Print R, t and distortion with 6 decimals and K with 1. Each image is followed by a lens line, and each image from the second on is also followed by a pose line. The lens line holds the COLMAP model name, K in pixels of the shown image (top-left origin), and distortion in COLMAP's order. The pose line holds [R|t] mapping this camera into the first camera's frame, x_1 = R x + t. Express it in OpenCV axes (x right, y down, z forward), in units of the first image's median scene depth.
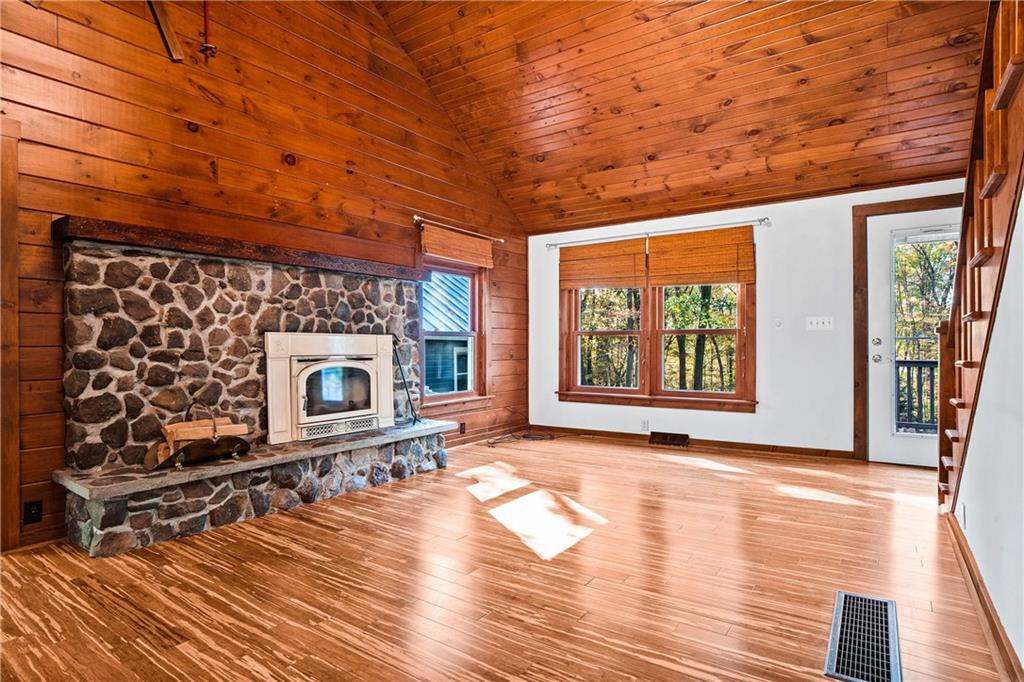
lens RADIAL K [[546.7, 0, 523.2], [0, 546.7, 349.3], [0, 0, 1]] dist [-0.052533, 0.024277]
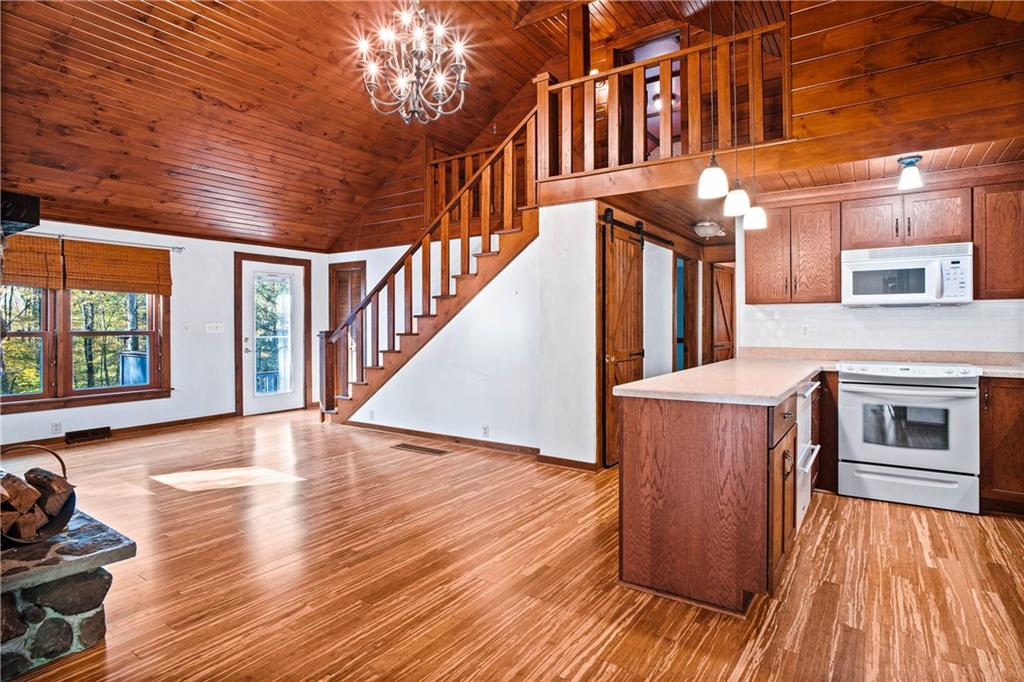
lens RADIAL K [[546.7, 0, 515.6], [0, 546.7, 326.9], [0, 0, 1]] dist [-0.052533, 0.024277]
pose [[-0.010425, 0.000116, 0.999946, -1.130037], [0.011754, 0.999931, 0.000007, -0.051863], [-0.999877, 0.011754, -0.010425, 0.266562]]
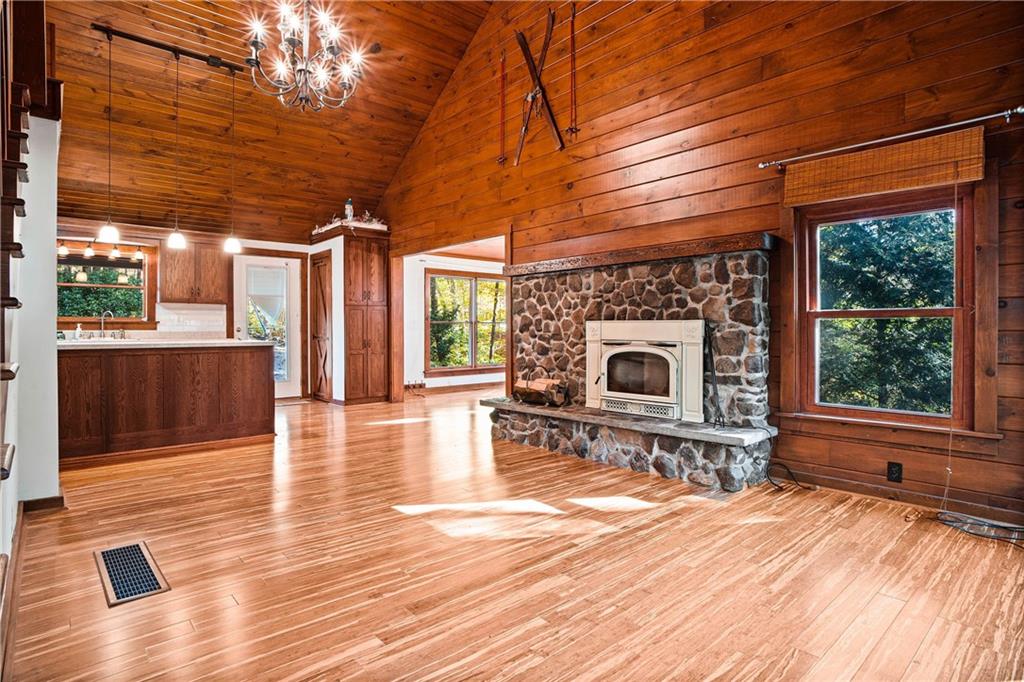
lens RADIAL K [[546.7, 0, 515.2], [0, 546.7, 338.5], [0, 0, 1]] dist [-0.052533, 0.024277]
pose [[-0.243997, 0.018576, -0.969598, 0.822056], [-0.005842, 0.999770, 0.020624, -0.015204], [0.969758, 0.010697, -0.243833, 1.105443]]
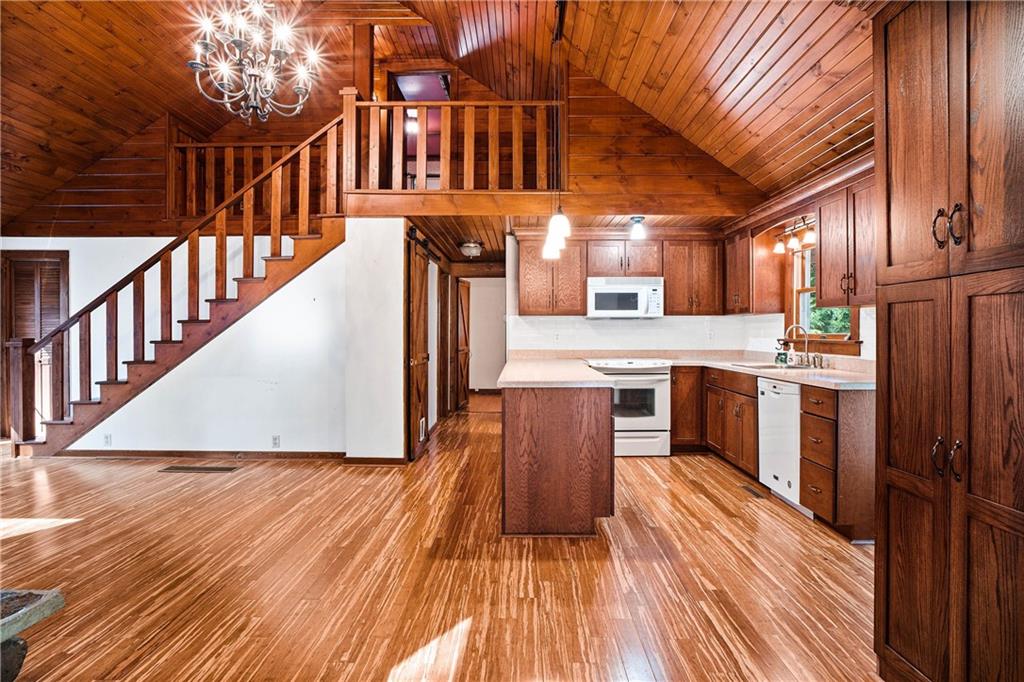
lens RADIAL K [[546.7, 0, 523.8], [0, 546.7, 339.2], [0, 0, 1]] dist [-0.052533, 0.024277]
pose [[-0.571777, -0.007895, 0.820371, -1.177779], [0.009263, 0.999828, 0.016079, -0.054213], [-0.820357, 0.016793, -0.571605, 0.603631]]
